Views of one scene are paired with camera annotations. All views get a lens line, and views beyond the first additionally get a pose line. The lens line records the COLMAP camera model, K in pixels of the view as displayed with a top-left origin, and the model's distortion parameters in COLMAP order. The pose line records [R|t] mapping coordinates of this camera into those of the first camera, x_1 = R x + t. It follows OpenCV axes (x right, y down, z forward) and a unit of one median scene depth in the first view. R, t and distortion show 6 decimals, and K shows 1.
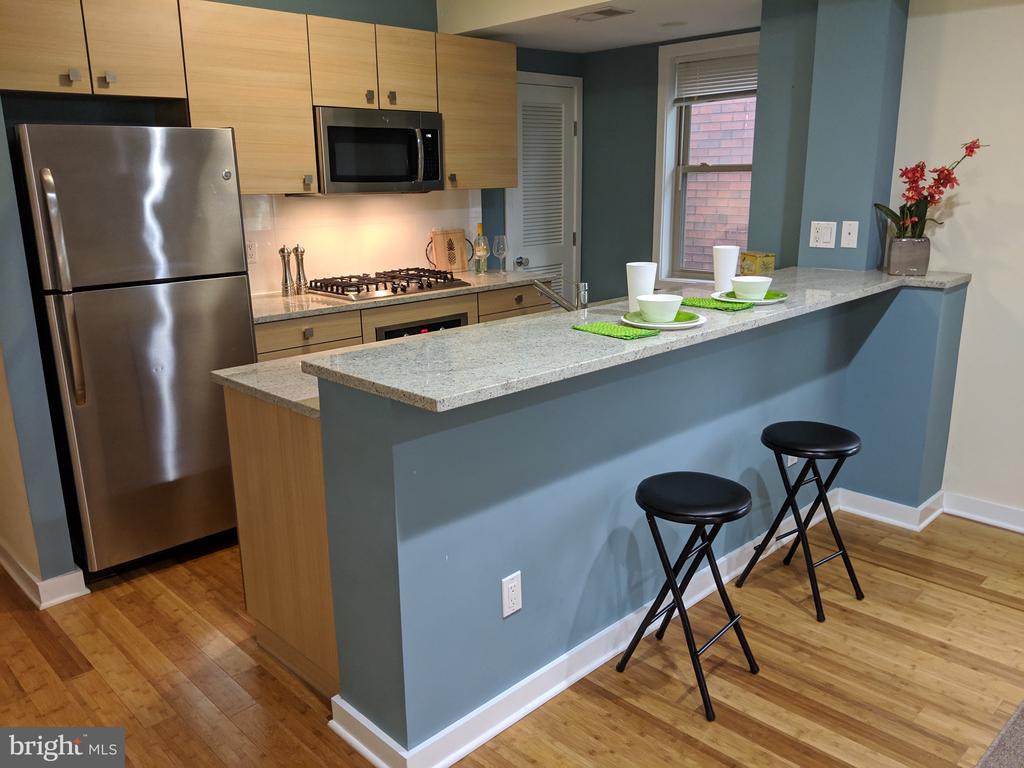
lens RADIAL K [[819.0, 0, 518.8], [0, 819.0, 389.8], [0, 0, 1]] dist [0.063199, -0.113051]
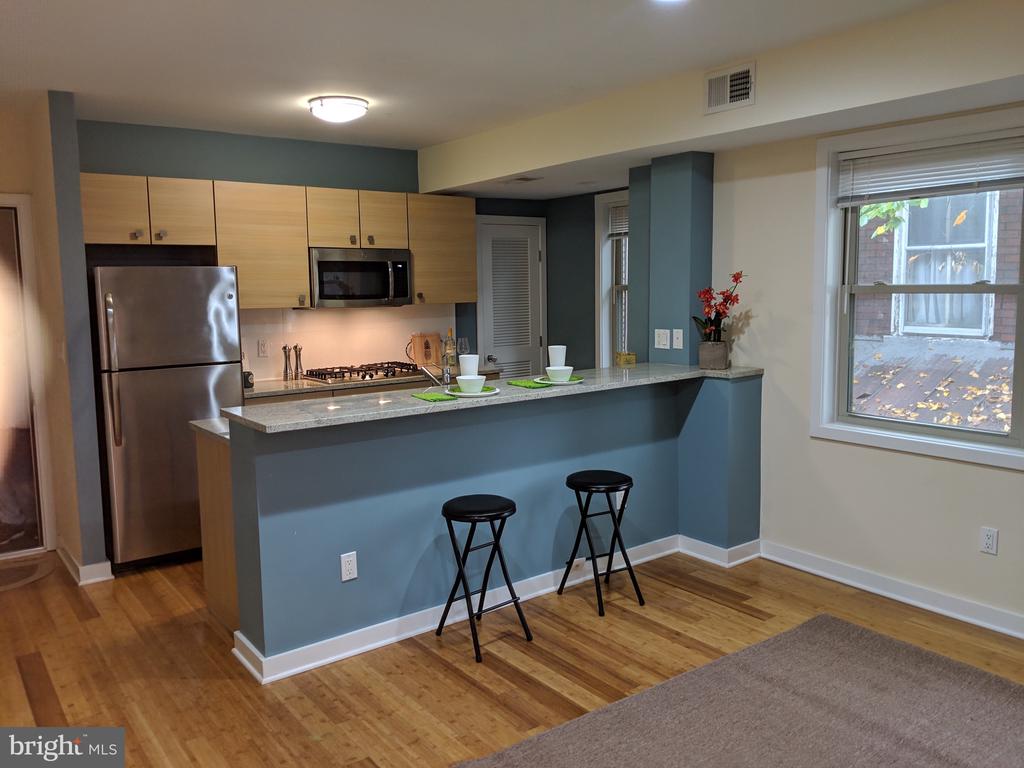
lens RADIAL K [[819.0, 0, 516.1], [0, 819.0, 370.4], [0, 0, 1]] dist [0.063199, -0.113051]
pose [[0.990778, 0.011557, -0.134998, 0.342670], [-0.031474, 0.988732, -0.146351, 0.069573], [0.131785, 0.149250, 0.979978, -0.352493]]
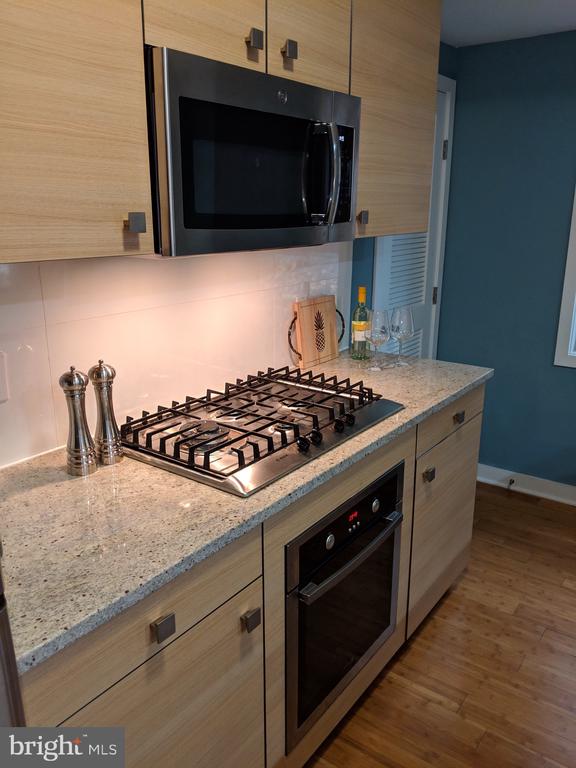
lens RADIAL K [[614.3, 0, 299.7], [0, 614.3, 387.5], [0, 0, 1]] dist [0.063199, -0.113051]
pose [[0.986306, -0.027684, 0.162585, -0.264711], [0.022591, 0.999197, 0.033092, -0.210444], [-0.163370, -0.028966, 0.986139, 0.787702]]
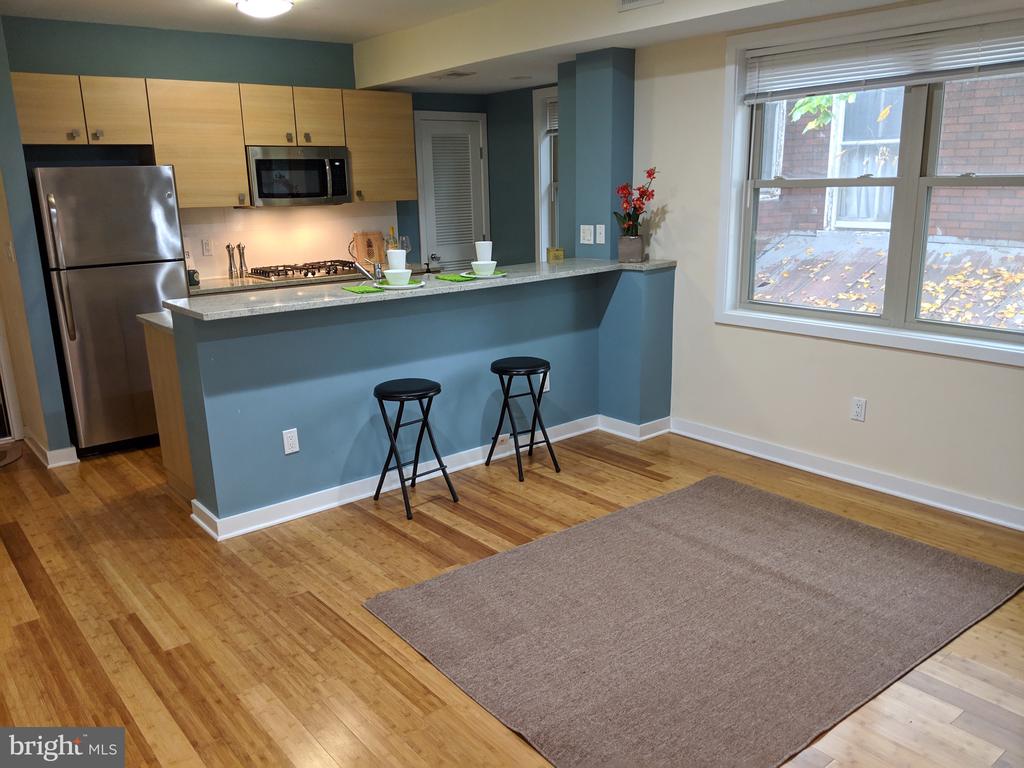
lens RADIAL K [[819.0, 0, 517.4], [0, 819.0, 399.2], [0, 0, 1]] dist [0.063199, -0.113051]
pose [[0.995449, 0.014091, -0.094243, 0.424900], [-0.013798, 0.999898, 0.003759, 0.100758], [0.094286, -0.002442, 0.995542, -0.455304]]
